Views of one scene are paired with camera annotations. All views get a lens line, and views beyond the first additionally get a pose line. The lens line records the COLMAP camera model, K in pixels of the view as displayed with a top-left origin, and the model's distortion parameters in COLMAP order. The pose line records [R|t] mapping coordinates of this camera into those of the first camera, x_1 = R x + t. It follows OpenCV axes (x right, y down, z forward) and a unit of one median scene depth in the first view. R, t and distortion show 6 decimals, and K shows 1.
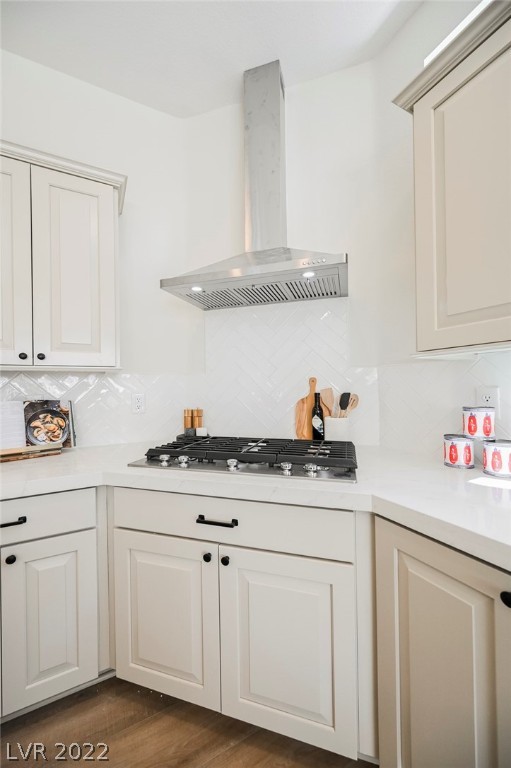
lens RADIAL K [[299.8, 0, 251.9], [0, 299.8, 389.5], [0, 0, 1]] dist [0.000149, 0.000211]
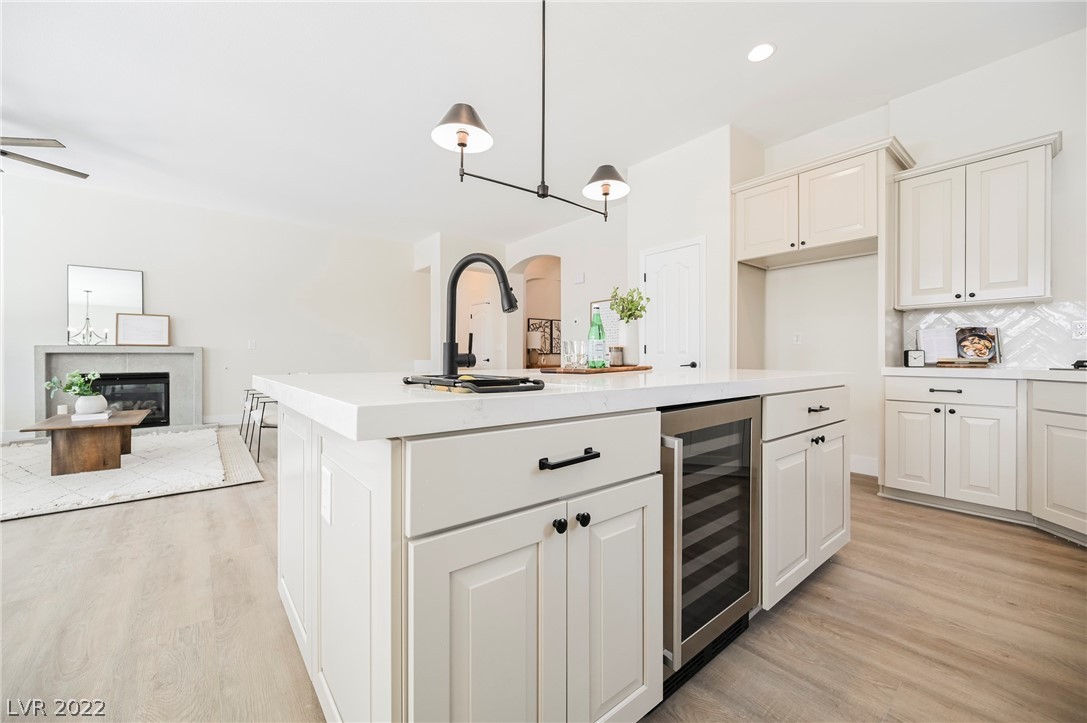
lens RADIAL K [[424.3, 0, 539.1], [0, 424.3, 357.7], [0, 0, 1]] dist [0.000149, 0.000211]
pose [[0.196853, 0.021708, -0.980193, 0.825167], [0.000674, 0.999752, 0.022277, 0.133074], [0.980433, -0.005045, 0.196789, -1.330574]]
